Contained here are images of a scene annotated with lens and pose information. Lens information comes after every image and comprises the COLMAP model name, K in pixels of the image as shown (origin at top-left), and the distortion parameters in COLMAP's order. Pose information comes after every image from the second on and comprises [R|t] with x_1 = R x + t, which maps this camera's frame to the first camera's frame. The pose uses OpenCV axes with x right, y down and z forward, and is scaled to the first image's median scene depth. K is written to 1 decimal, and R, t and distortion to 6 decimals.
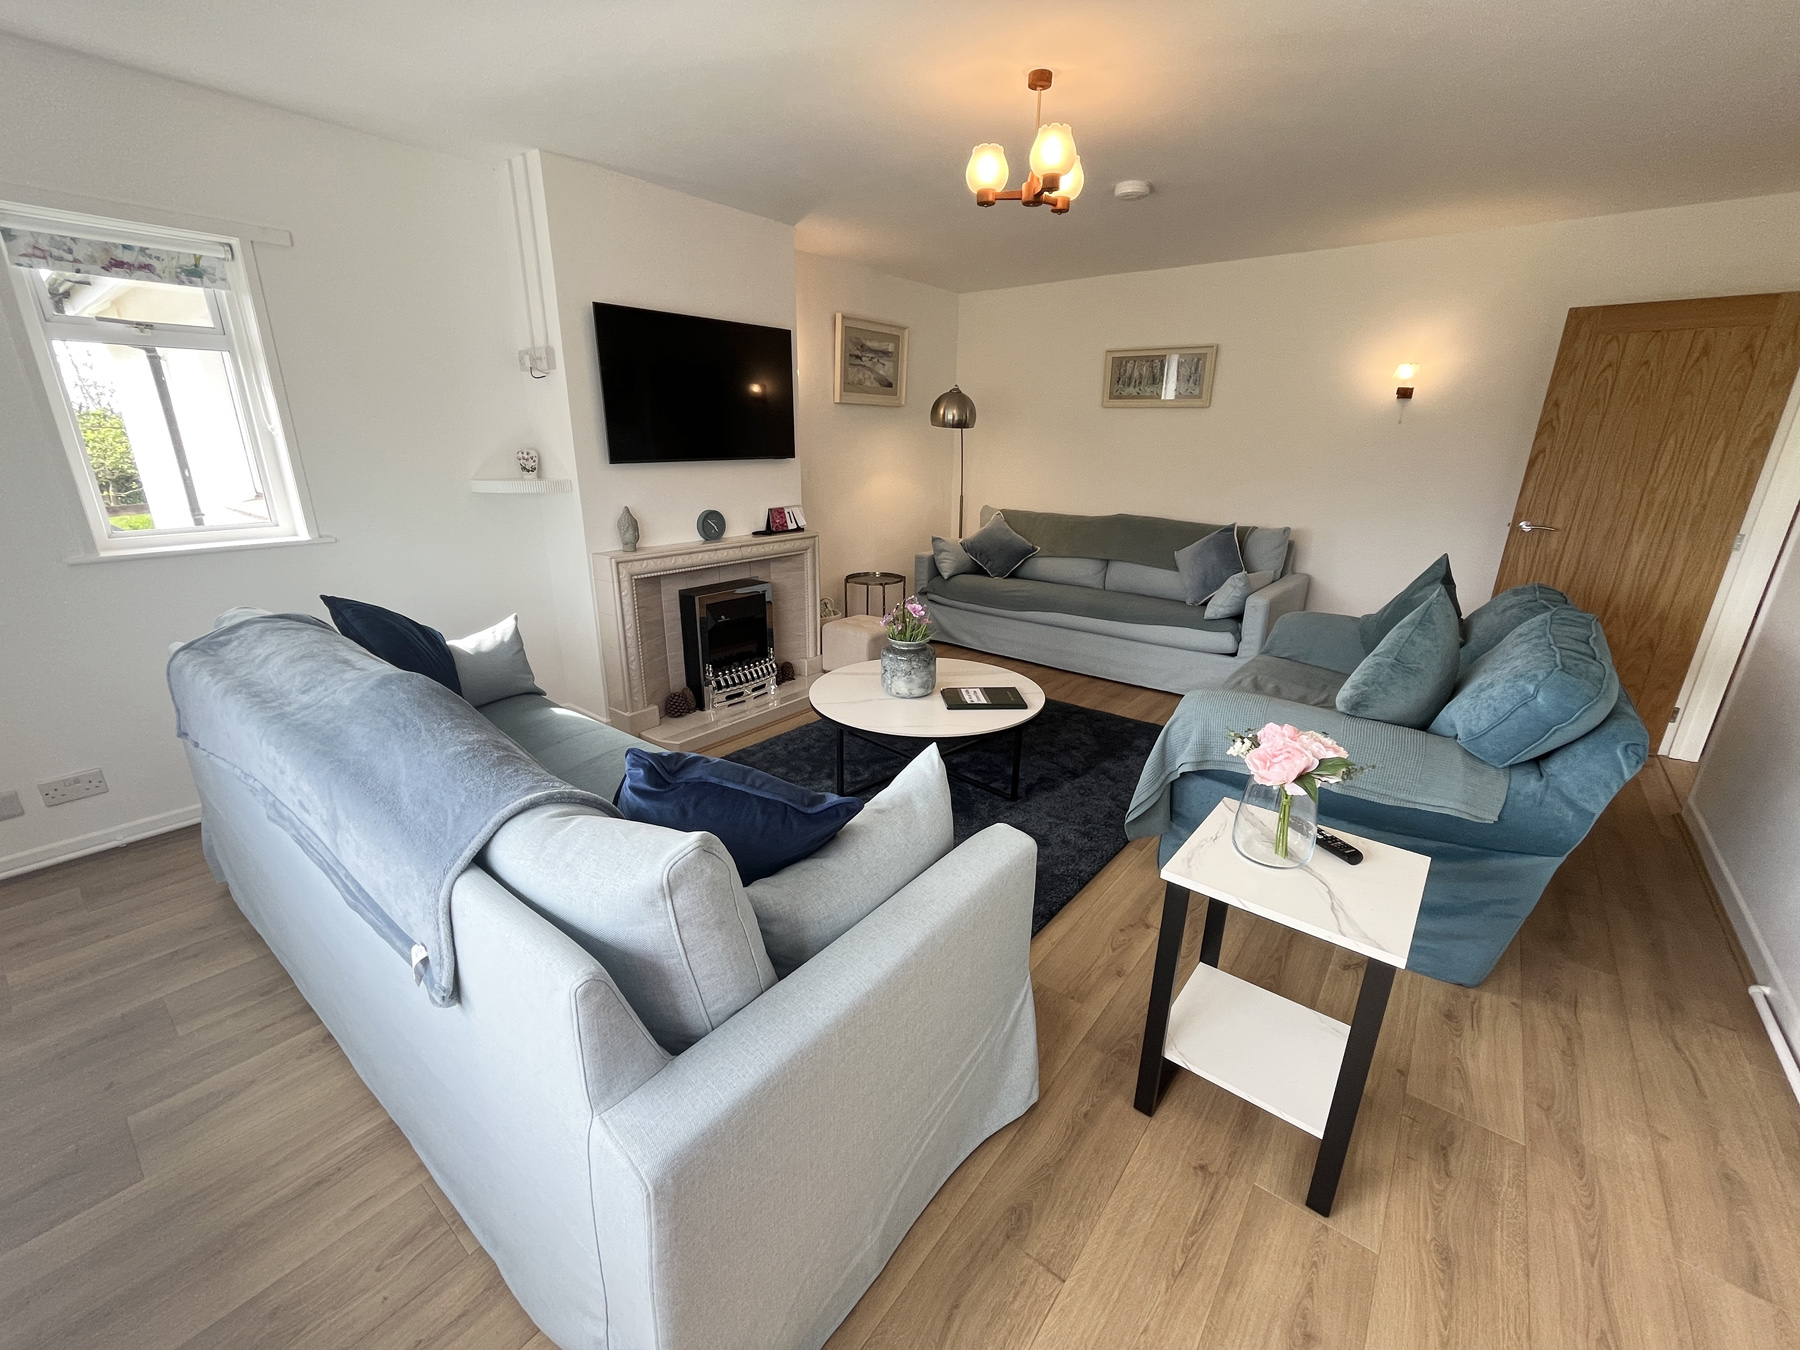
lens RADIAL K [[738.0, 0, 907.7], [0, 738.0, 672.0], [0, 0, 1]] dist [-0.001091, -0.000217]
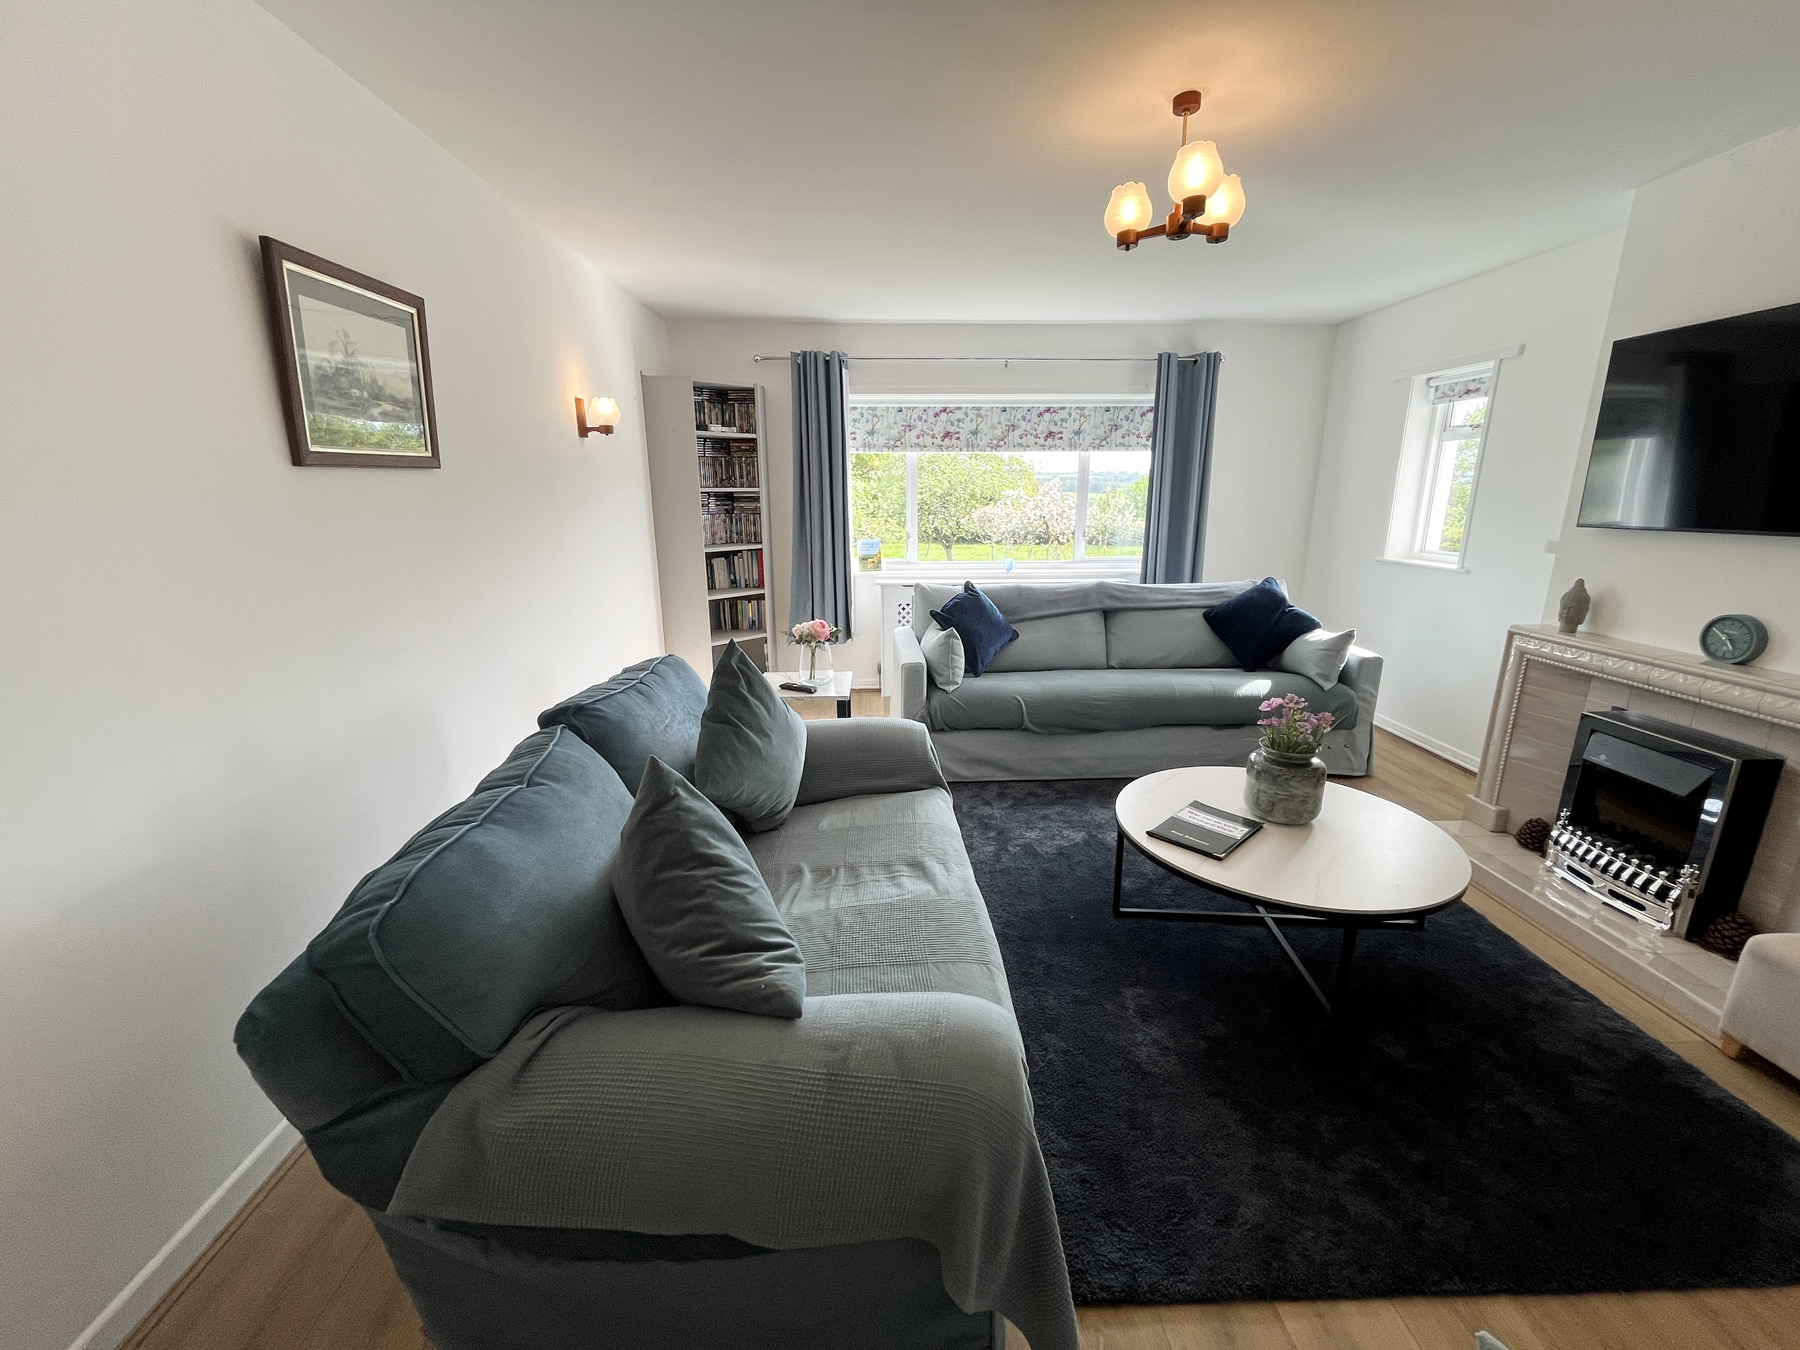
lens RADIAL K [[738.0, 0, 902.4], [0, 738.0, 681.4], [0, 0, 1]] dist [-0.001091, -0.000217]
pose [[-0.764426, 0.153359, -0.626206, 0.603228], [-0.203862, 0.863961, 0.460446, -0.290177], [0.611631, 0.479637, -0.629170, 0.921565]]
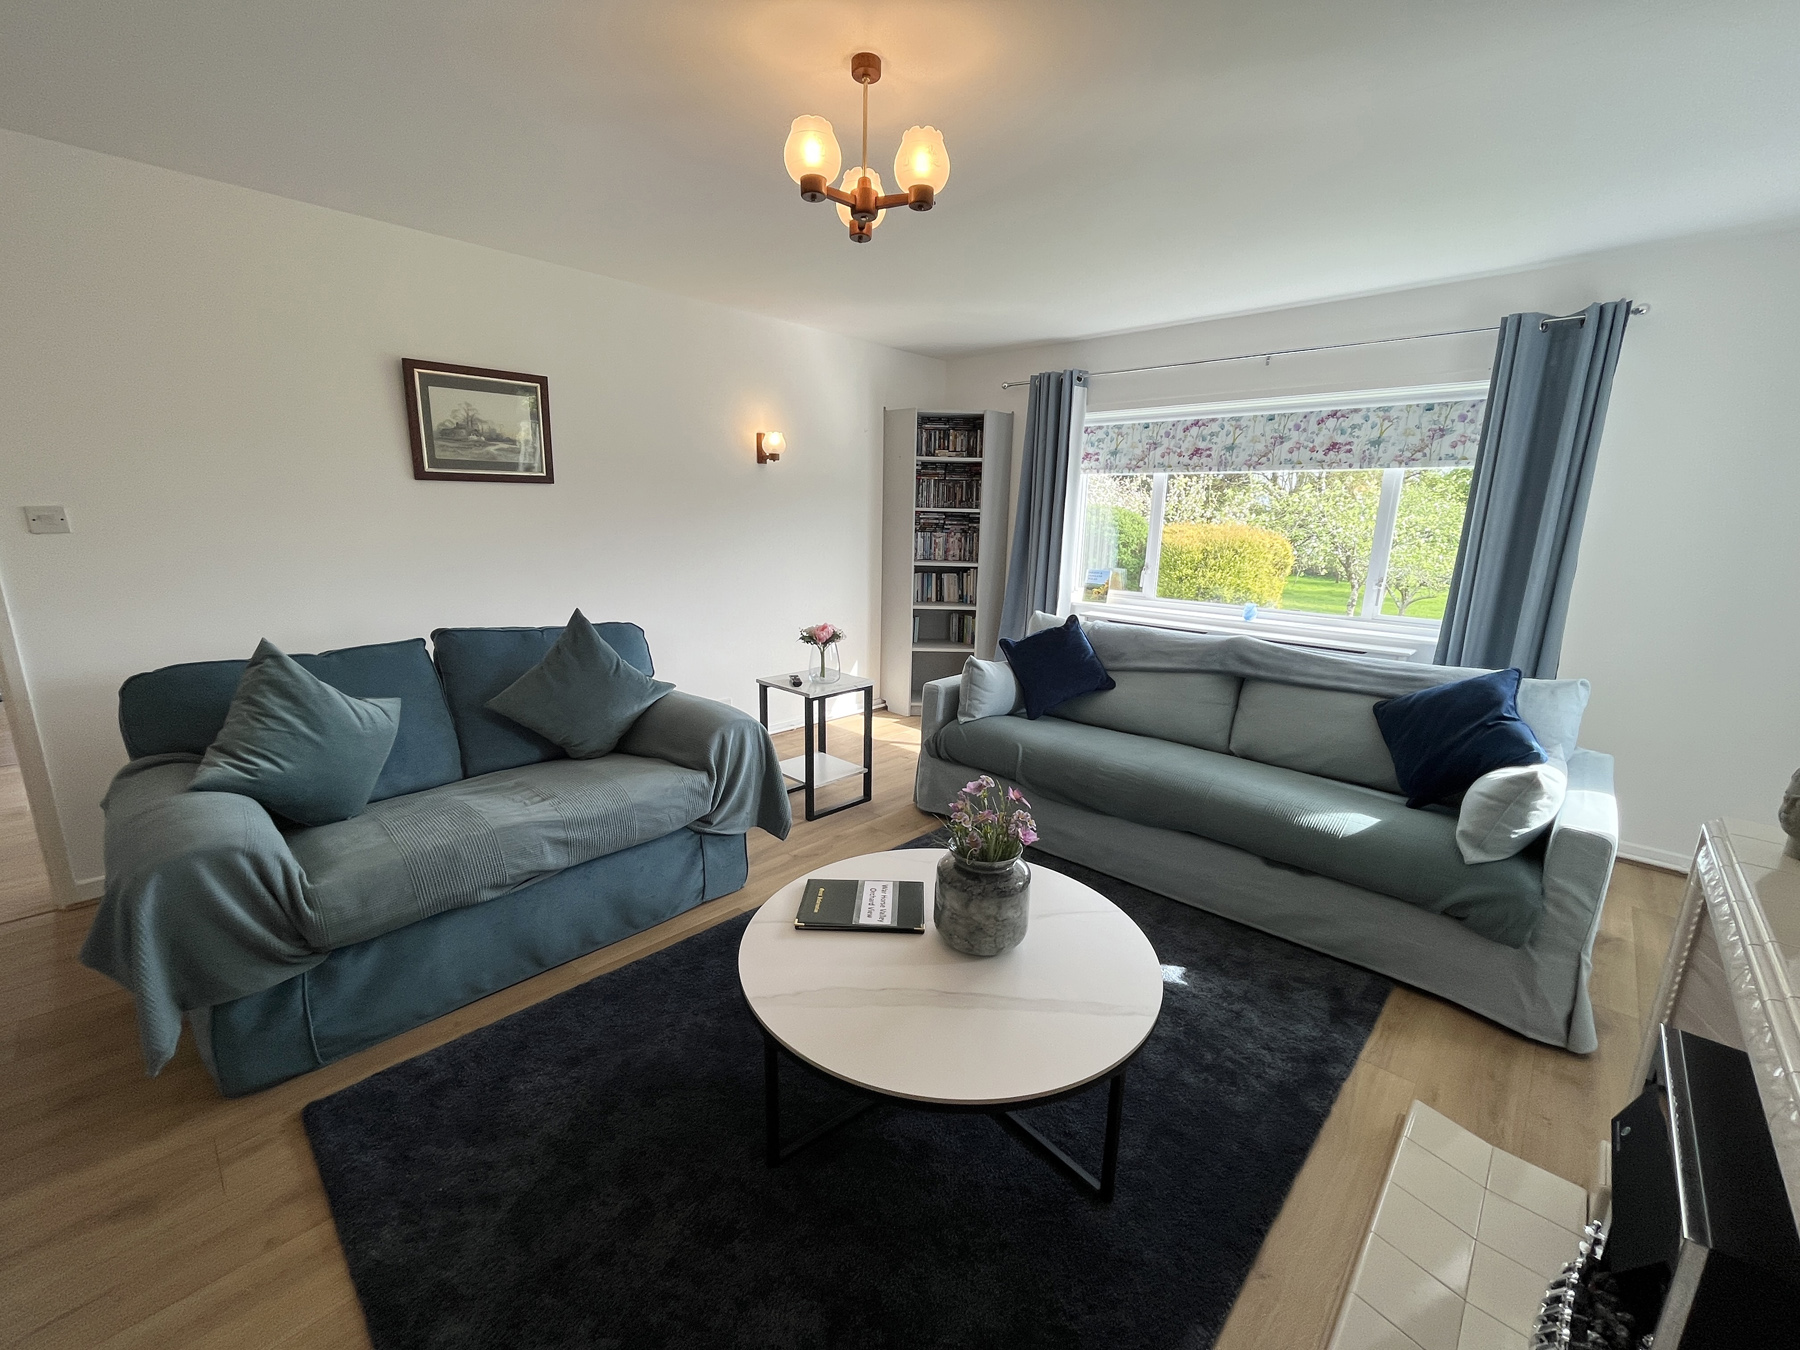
lens RADIAL K [[738.0, 0, 899.7], [0, 738.0, 684.5], [0, 0, 1]] dist [-0.001091, -0.000217]
pose [[-0.995032, -0.056914, 0.081678, 0.025211], [-0.006787, 0.857335, 0.514714, -0.346287], [-0.099319, 0.511603, -0.853462, 1.095291]]
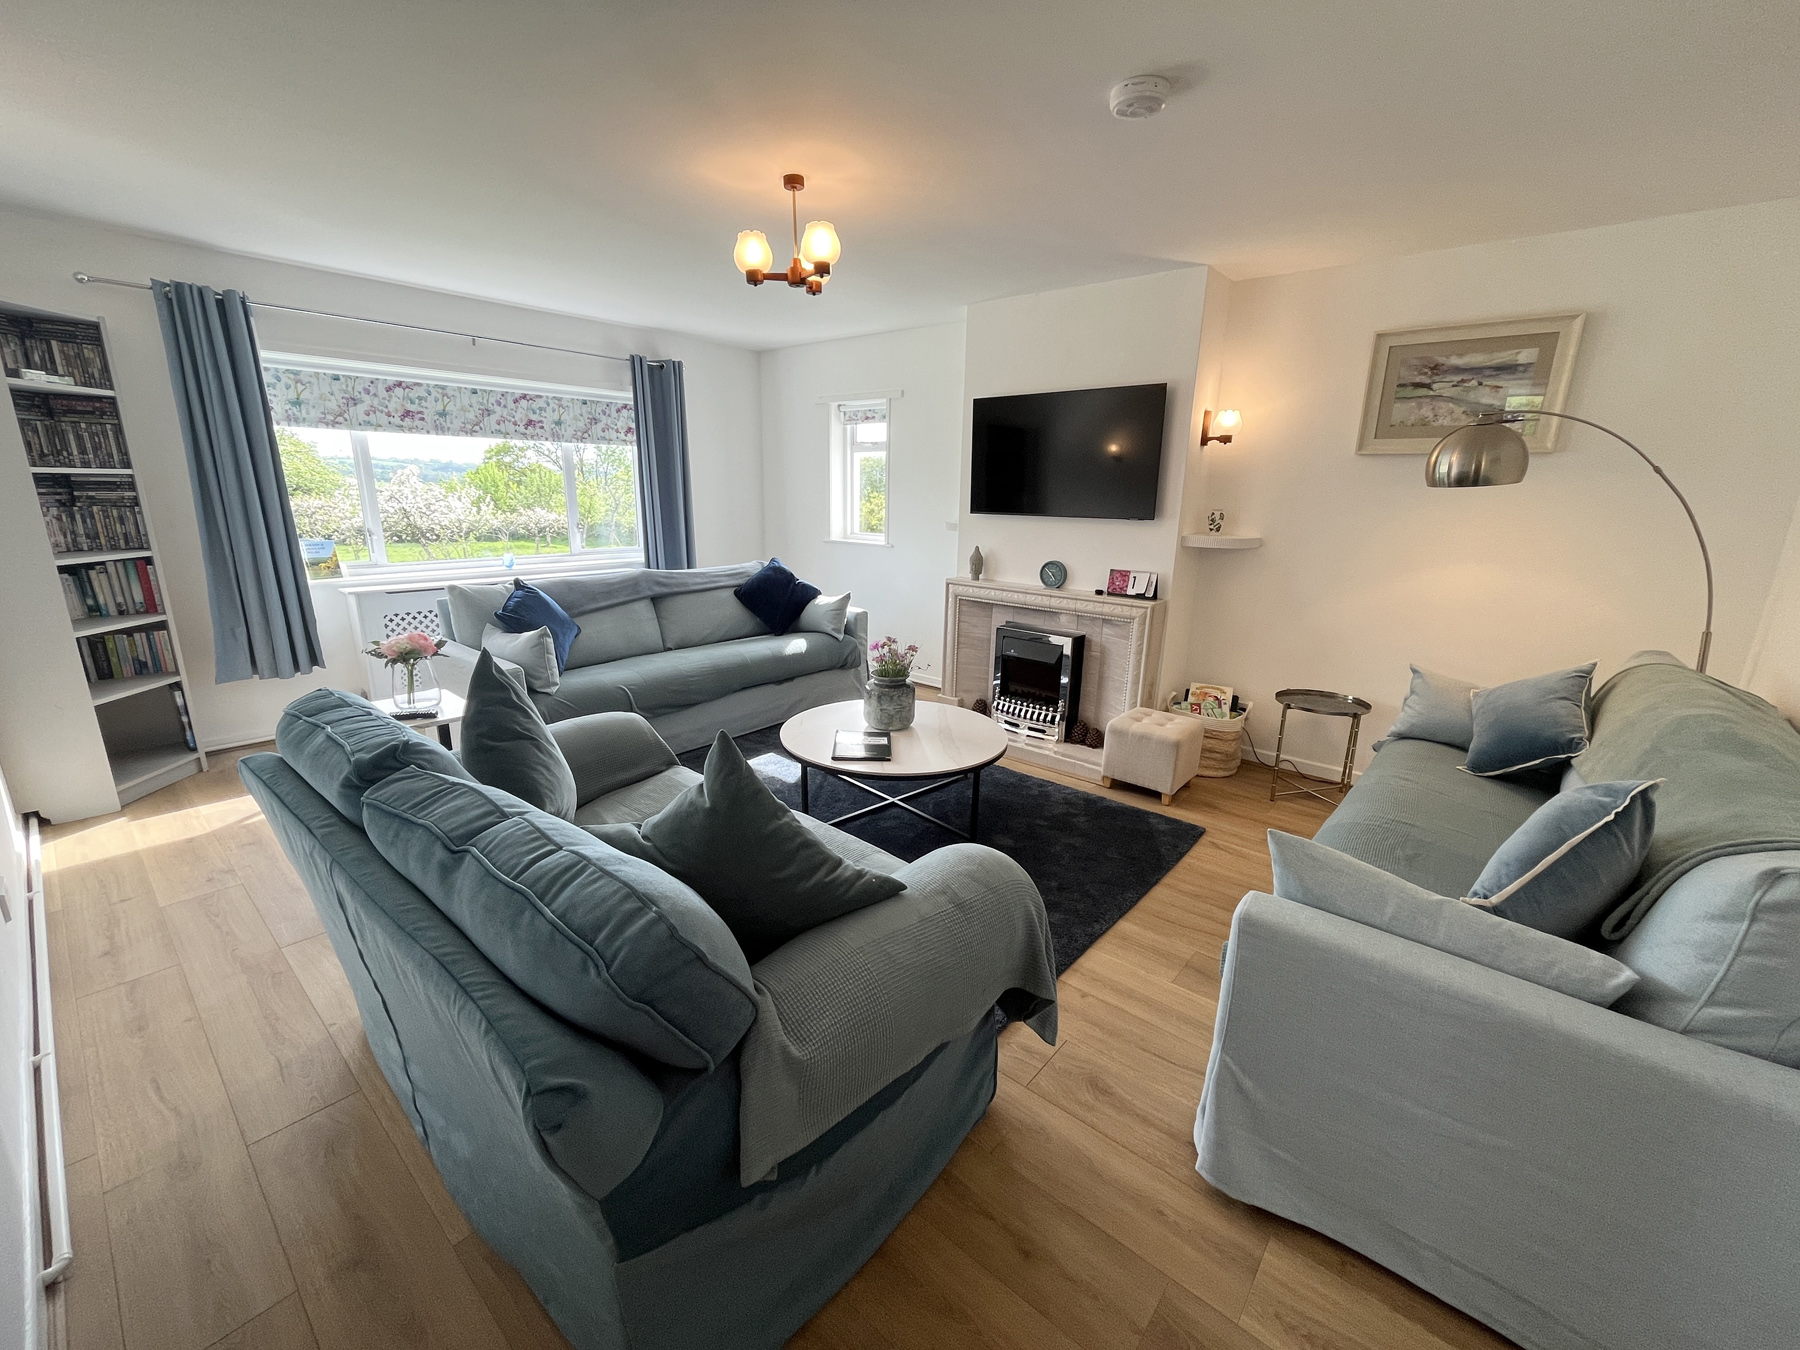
lens RADIAL K [[738.0, 0, 896.8], [0, 738.0, 682.0], [0, 0, 1]] dist [-0.001091, -0.000217]
pose [[-0.043473, 0.242494, -0.969178, 0.798634], [-0.326046, 0.913537, 0.243197, -0.229009], [0.944354, 0.326569, 0.039350, 0.741298]]
